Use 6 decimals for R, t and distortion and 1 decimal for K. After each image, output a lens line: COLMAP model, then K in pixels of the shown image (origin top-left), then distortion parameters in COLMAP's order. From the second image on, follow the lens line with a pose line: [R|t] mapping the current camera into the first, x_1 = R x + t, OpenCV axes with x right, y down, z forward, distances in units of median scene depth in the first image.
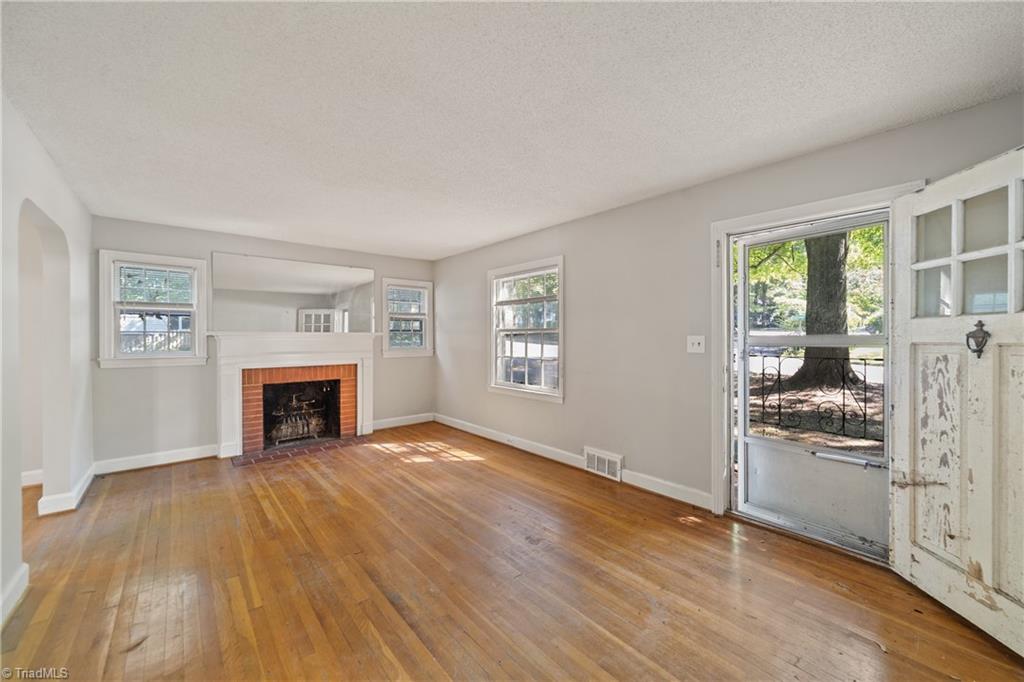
lens RADIAL K [[387.8, 0, 520.3], [0, 387.8, 341.9], [0, 0, 1]] dist [-0.001125, -0.000087]
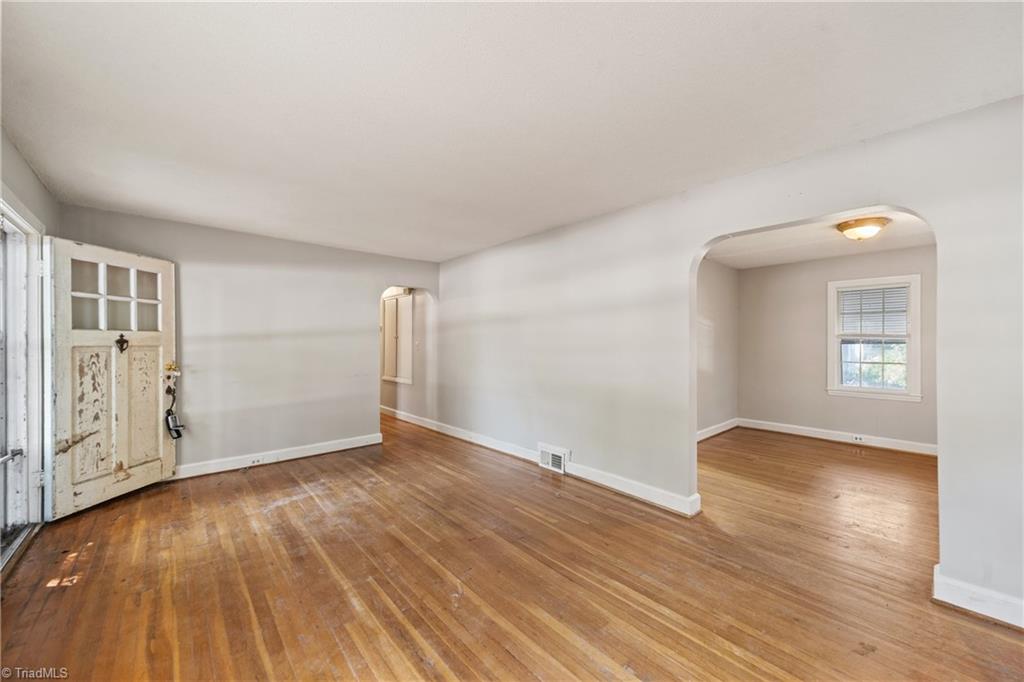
lens RADIAL K [[387.8, 0, 520.3], [0, 387.8, 341.9], [0, 0, 1]] dist [-0.001125, -0.000087]
pose [[-0.999849, -0.002047, -0.017272, -0.438709], [-0.002197, 0.999960, 0.008698, -0.020995], [0.017253, 0.008735, -0.999813, 1.727469]]
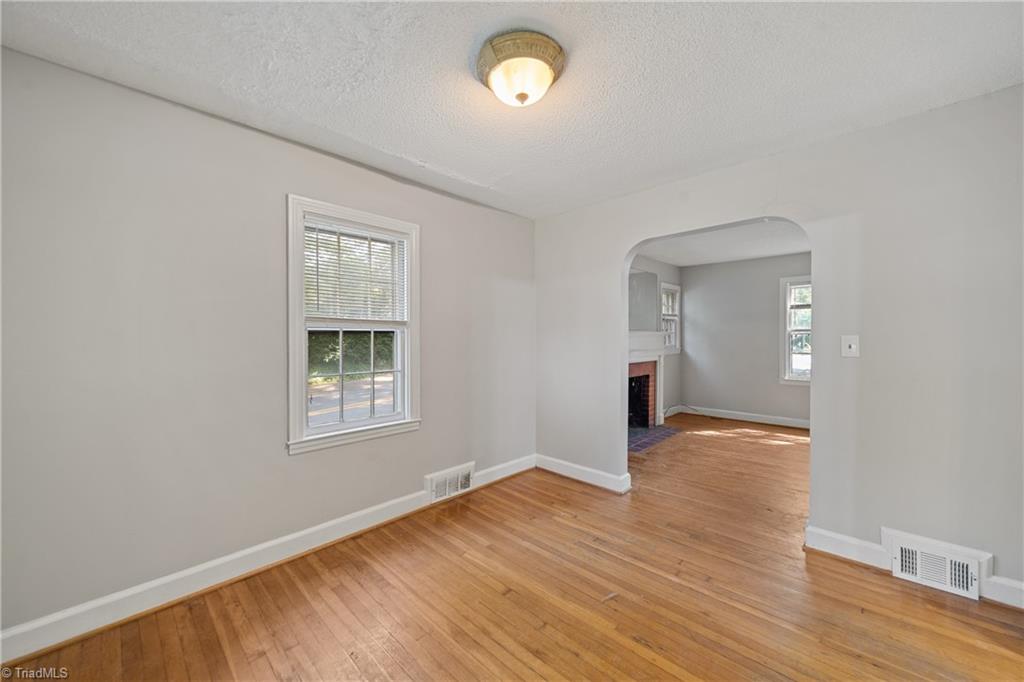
lens RADIAL K [[387.8, 0, 520.3], [0, 387.8, 341.9], [0, 0, 1]] dist [-0.001125, -0.000087]
pose [[0.995736, -0.000131, 0.092247, -1.636563], [-0.000048, 0.999998, 0.001938, 0.003406], [-0.092247, -0.001934, 0.995734, -0.107656]]
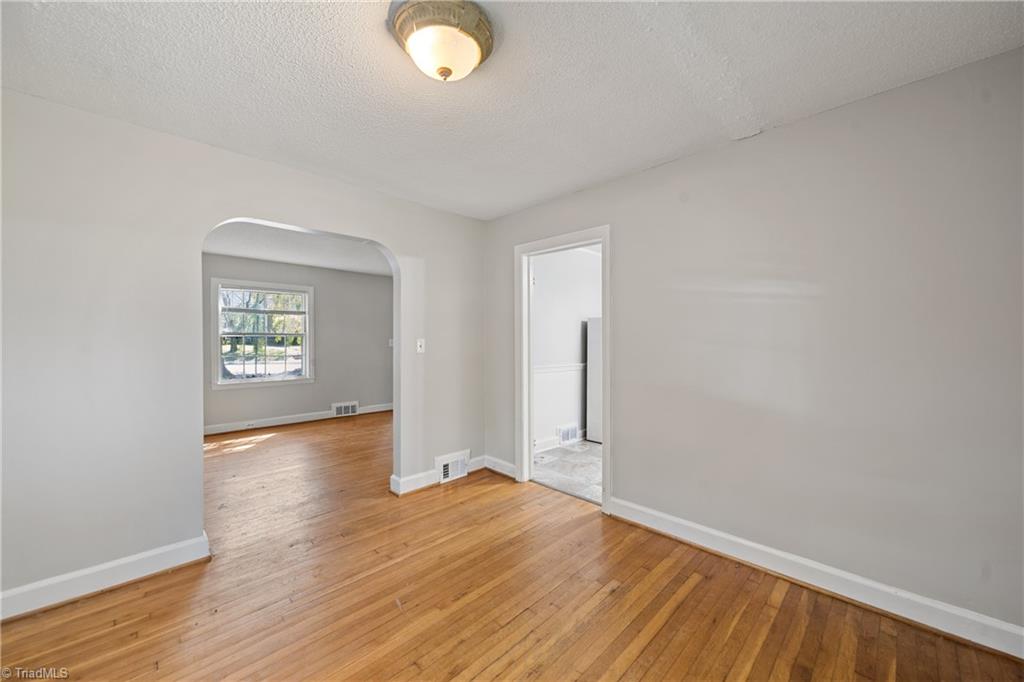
lens RADIAL K [[387.8, 0, 520.3], [0, 387.8, 341.9], [0, 0, 1]] dist [-0.001125, -0.000087]
pose [[-0.072819, -0.003654, 0.997338, -2.105409], [0.012288, 0.999914, 0.004560, -0.000869], [-0.997269, 0.012587, -0.072768, 0.400338]]
